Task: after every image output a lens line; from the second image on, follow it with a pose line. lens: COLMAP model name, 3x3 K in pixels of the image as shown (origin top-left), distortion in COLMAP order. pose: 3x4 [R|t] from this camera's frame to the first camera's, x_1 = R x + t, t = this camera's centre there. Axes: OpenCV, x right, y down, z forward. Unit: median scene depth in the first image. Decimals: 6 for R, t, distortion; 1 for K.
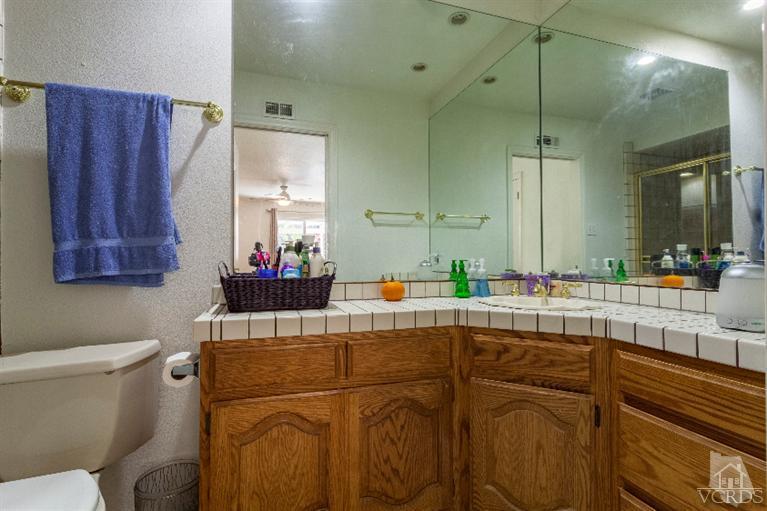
lens RADIAL K [[369.3, 0, 384.0], [0, 369.3, 256.4], [0, 0, 1]] dist [0.002834, 0.000218]
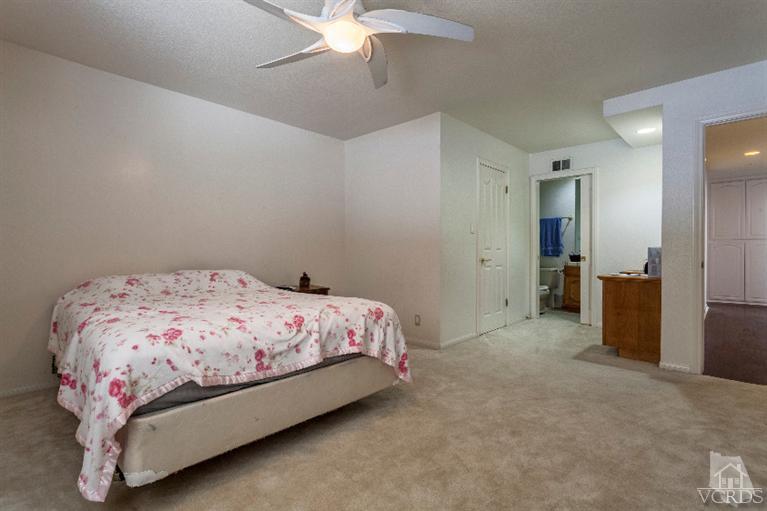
lens RADIAL K [[369.3, 0, 384.0], [0, 369.3, 256.4], [0, 0, 1]] dist [0.002834, 0.000218]
pose [[0.473264, 0.005507, -0.880904, 2.657596], [0.010556, 0.999873, 0.011922, -0.008316], [0.880857, -0.014941, 0.473146, -3.422688]]
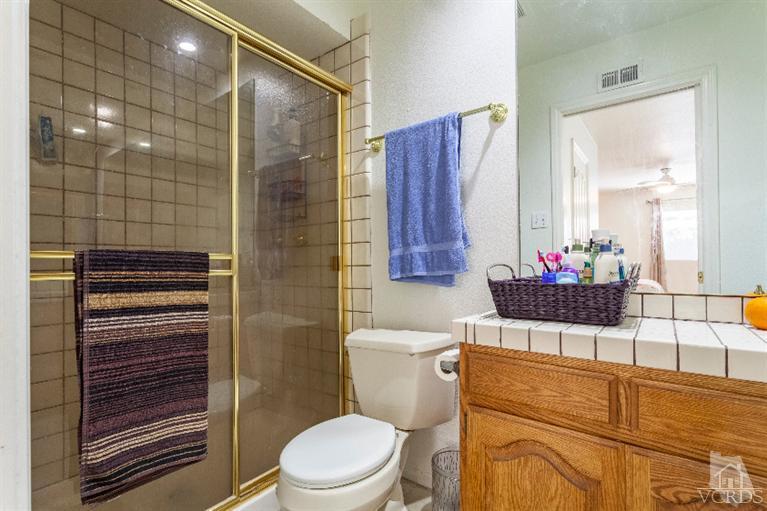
lens RADIAL K [[370.7, 0, 379.8], [0, 370.7, 263.1], [0, 0, 1]] dist [0.000606, 0.000088]
pose [[0.564235, -0.006039, -0.825592, 0.195158], [0.015944, 0.999866, 0.003583, 0.003902], [0.825461, -0.015185, 0.564255, 0.200428]]
